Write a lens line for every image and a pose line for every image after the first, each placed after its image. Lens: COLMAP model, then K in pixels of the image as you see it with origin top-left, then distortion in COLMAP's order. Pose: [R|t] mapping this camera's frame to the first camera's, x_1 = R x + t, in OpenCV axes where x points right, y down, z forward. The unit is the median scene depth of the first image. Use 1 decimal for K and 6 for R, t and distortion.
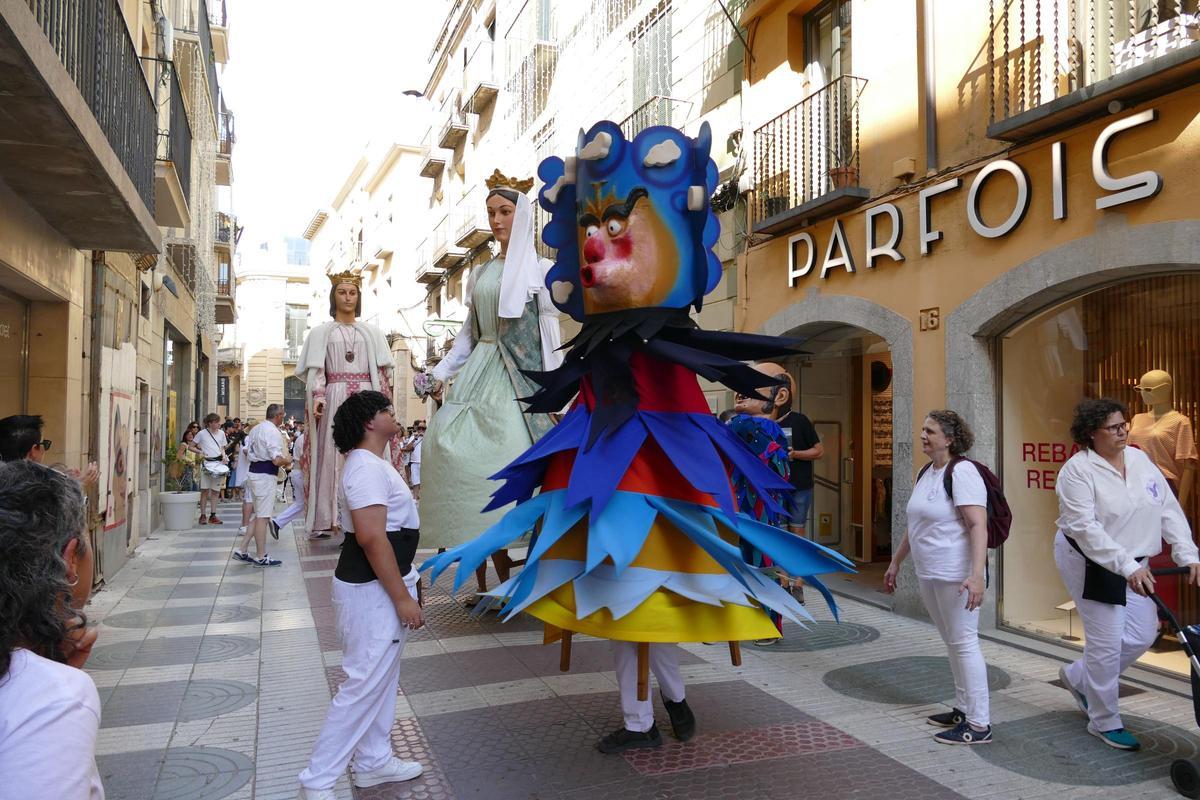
lens RADIAL K [[845.5, 0, 608.6], [0, 845.5, 391.8], [0, 0, 1]] dist [-0.005803, -0.005865]
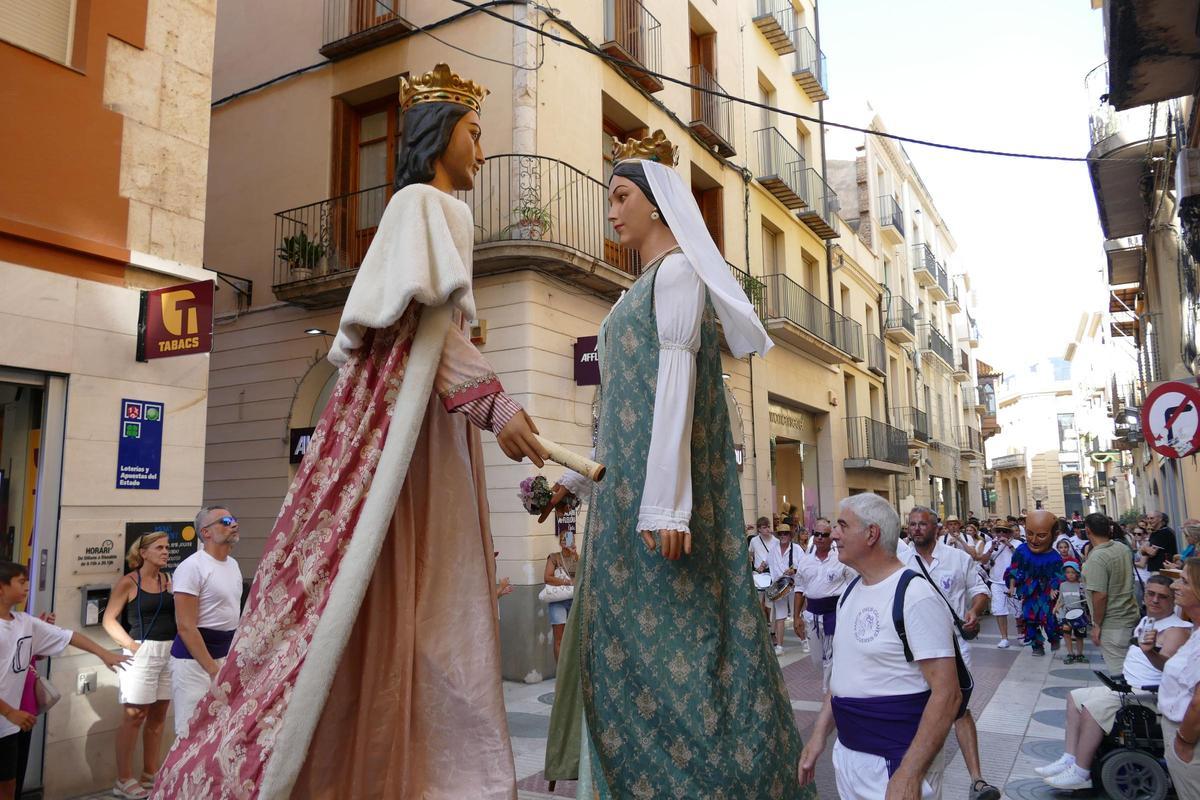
lens RADIAL K [[845.5, 0, 608.6], [0, 845.5, 391.8], [0, 0, 1]] dist [-0.005803, -0.005865]
pose [[0.615328, -0.124627, -0.778357, 0.193072], [0.043089, 0.991264, -0.124653, -0.016414], [0.787092, 0.043164, 0.615323, -0.283708]]
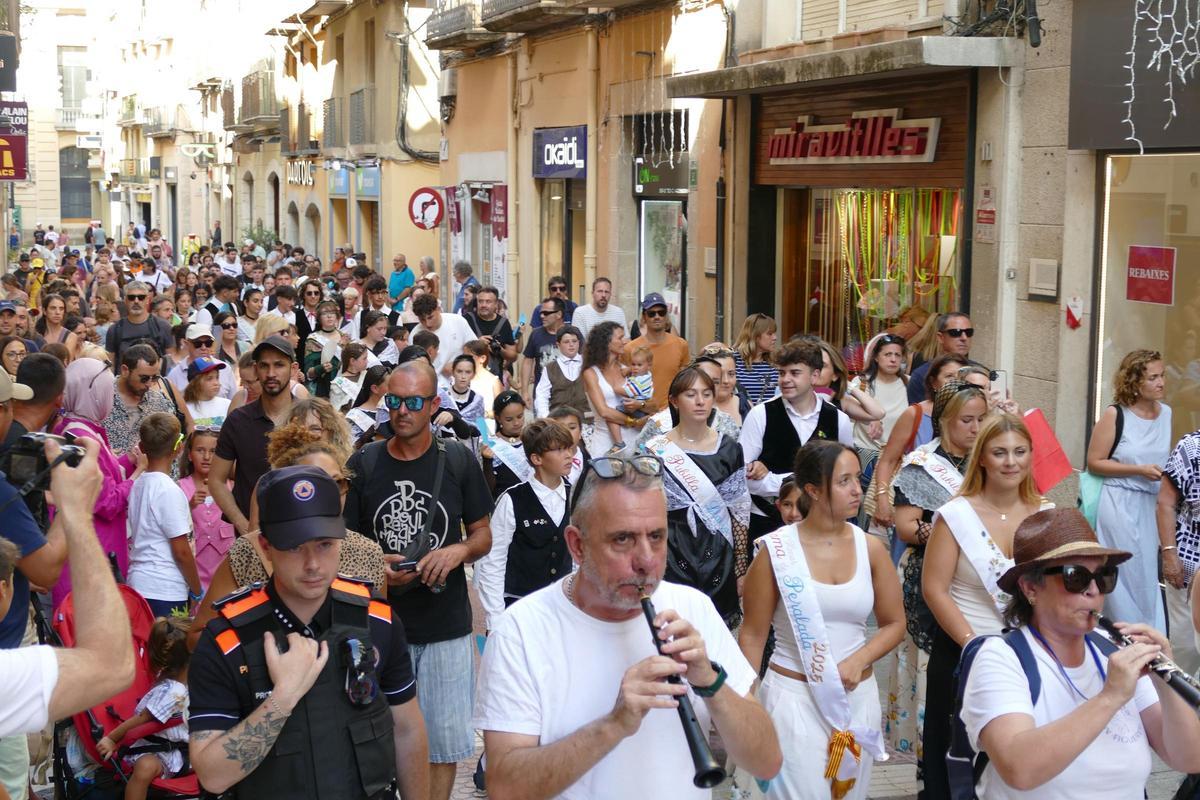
lens RADIAL K [[1795.6, 0, 600.0], [0, 1795.6, 400.0], [0, 0, 1]] dist [-0.047748, 0.132469]
pose [[0.997500, 0.005997, -0.070413, 0.228201], [0.005034, 0.987832, 0.155442, -0.048208], [0.070488, -0.155407, 0.985332, -0.622455]]
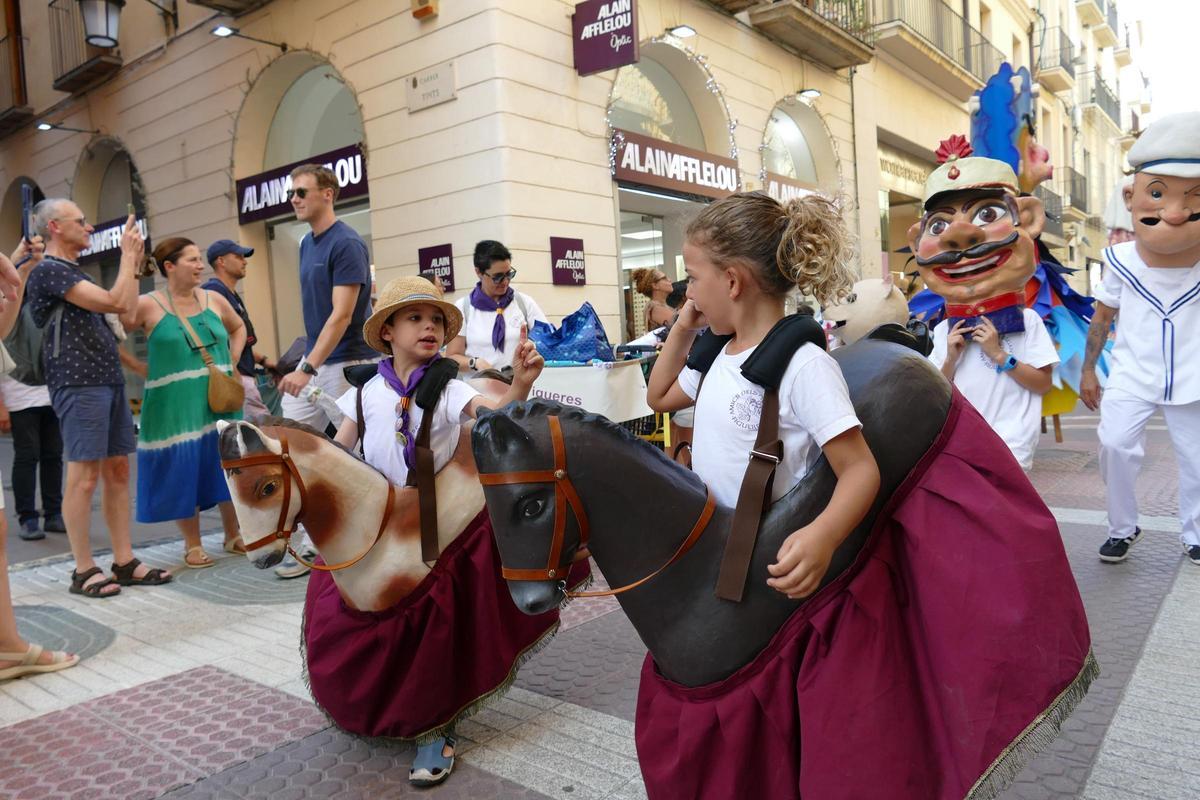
lens RADIAL K [[845.5, 0, 608.6], [0, 845.5, 391.8], [0, 0, 1]] dist [-0.005803, -0.005865]
pose [[0.493912, 0.012364, -0.869424, 0.161274], [0.086339, 0.994260, 0.063188, -0.000920], [0.865215, -0.106275, 0.490009, -0.240853]]
